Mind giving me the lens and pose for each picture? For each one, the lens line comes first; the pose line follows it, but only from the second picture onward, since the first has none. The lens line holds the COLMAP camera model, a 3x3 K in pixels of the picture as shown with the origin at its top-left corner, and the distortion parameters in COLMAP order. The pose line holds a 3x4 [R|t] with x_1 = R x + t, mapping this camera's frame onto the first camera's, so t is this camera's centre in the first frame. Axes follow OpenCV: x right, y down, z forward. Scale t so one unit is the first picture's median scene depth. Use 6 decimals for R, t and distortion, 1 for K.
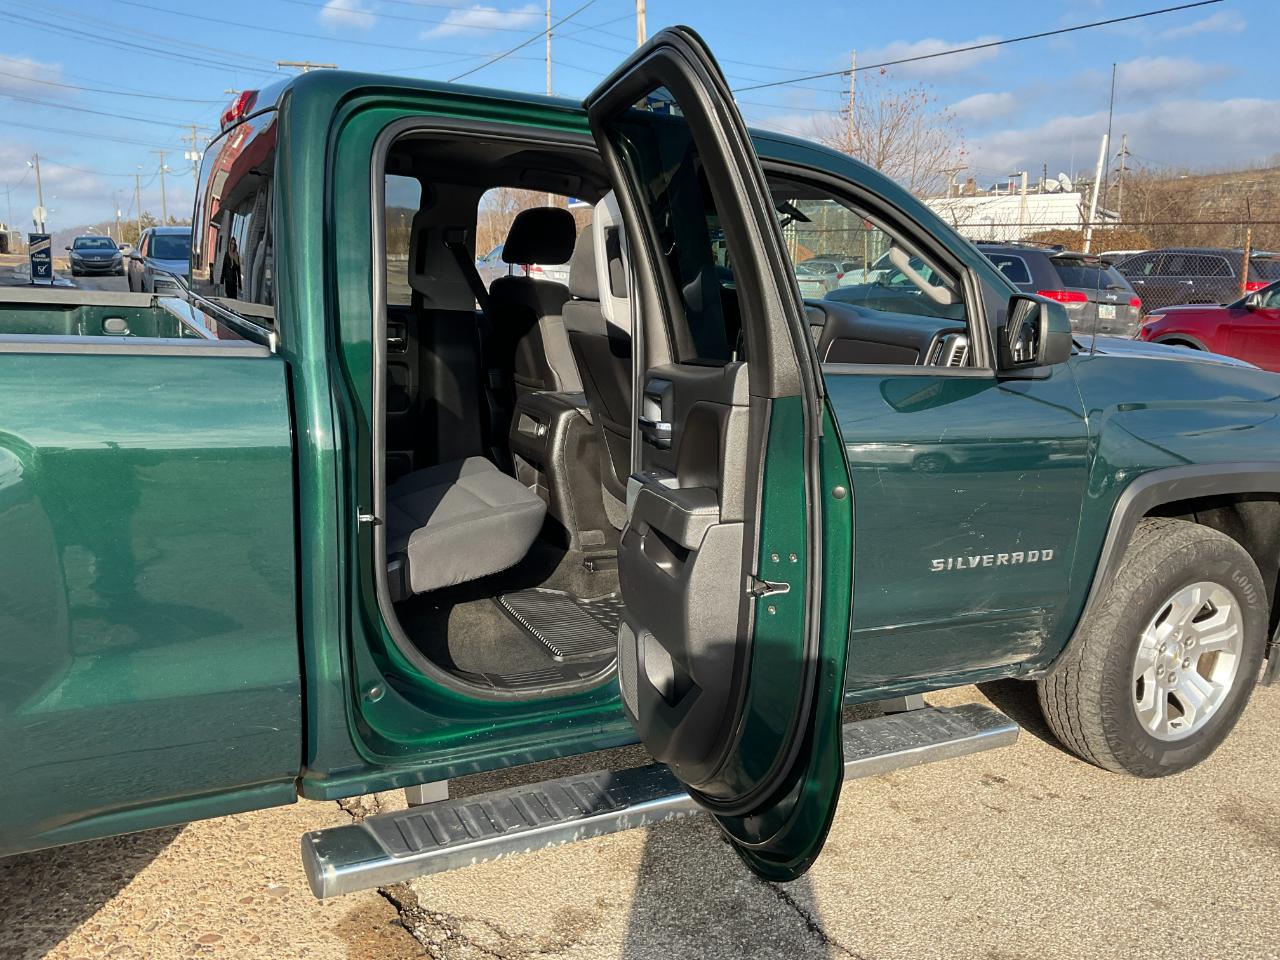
lens RADIAL K [[1059.1, 0, 640.0], [0, 1059.1, 480.0], [0, 0, 1]] dist [0.096246, -0.188122]
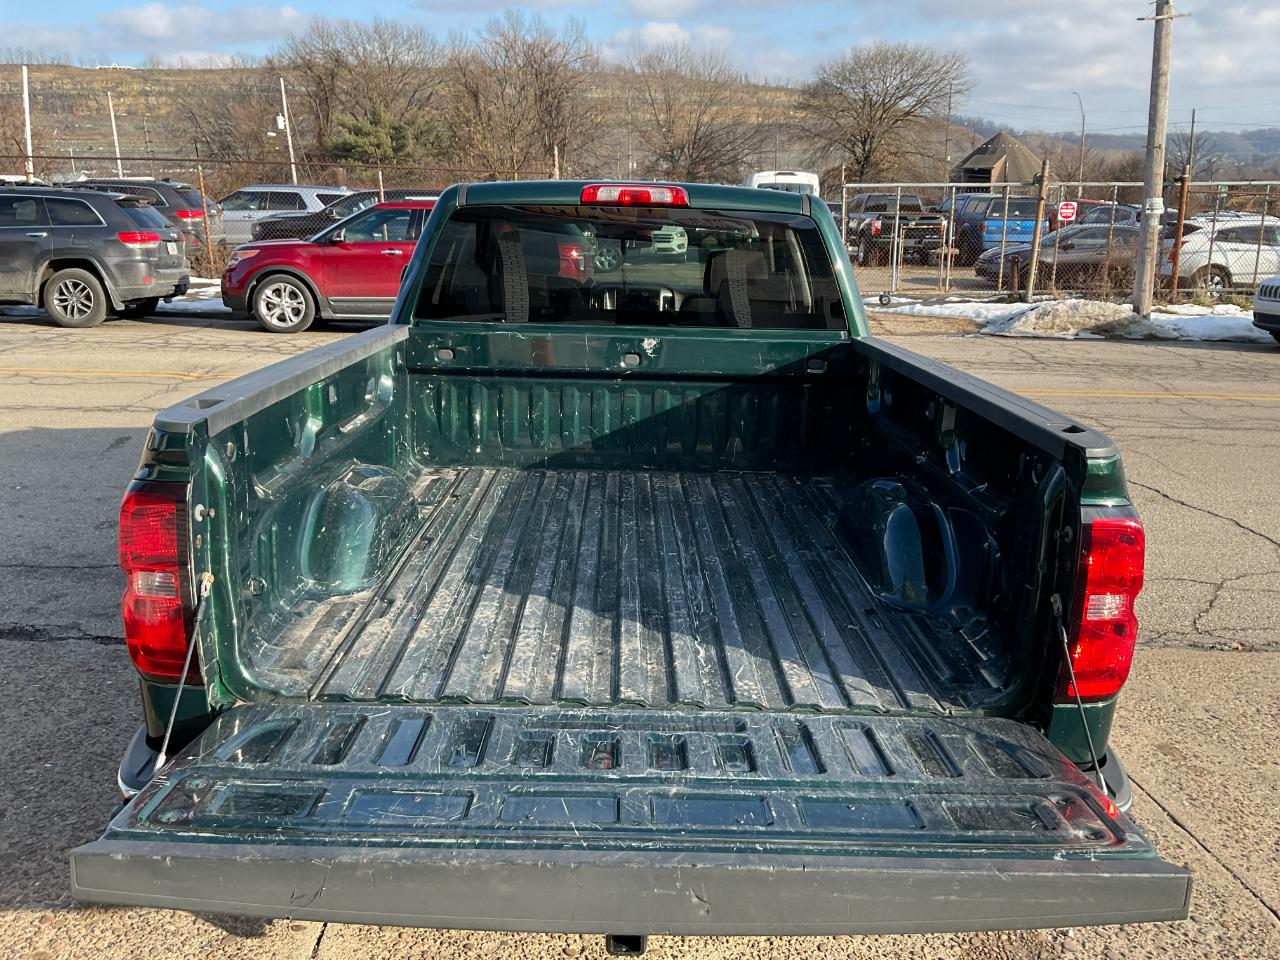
lens RADIAL K [[1062.8, 0, 640.0], [0, 1062.8, 480.0], [0, 0, 1]] dist [0.000928, -0.001389]
pose [[0.446951, -0.248000, 0.859495, -1.422937], [0.174120, 0.966545, 0.188343, -0.196142], [-0.877449, 0.065475, 0.475180, 0.280992]]
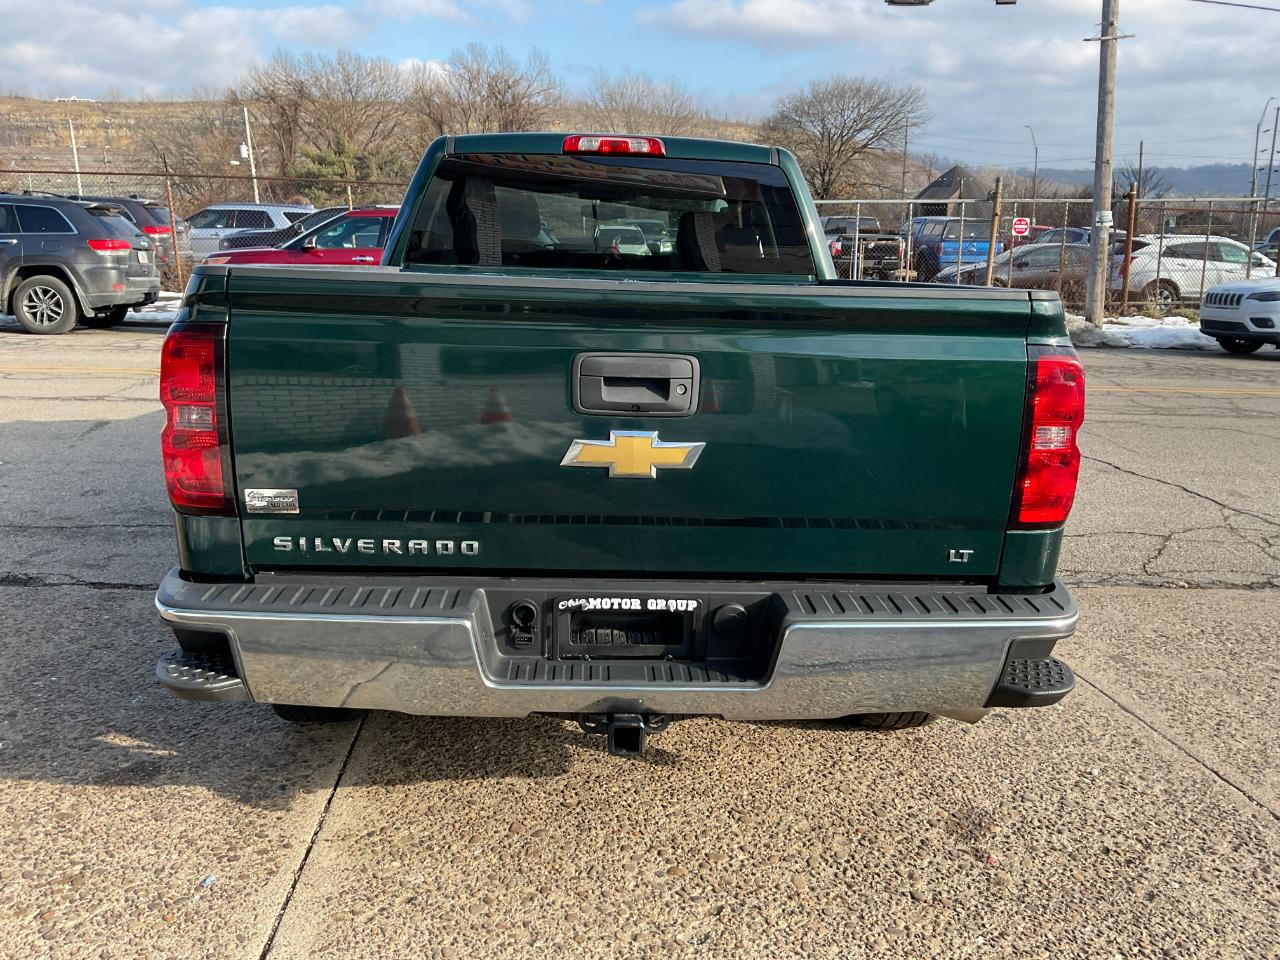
lens RADIAL K [[1060.3, 0, 640.0], [0, 1060.3, 480.0], [0, 0, 1]] dist [0.012472, -0.018840]
pose [[0.416379, -0.226668, 0.880483, -1.513513], [0.176515, 0.970151, 0.166278, -0.099327], [-0.891892, 0.086184, 0.443961, 0.276292]]
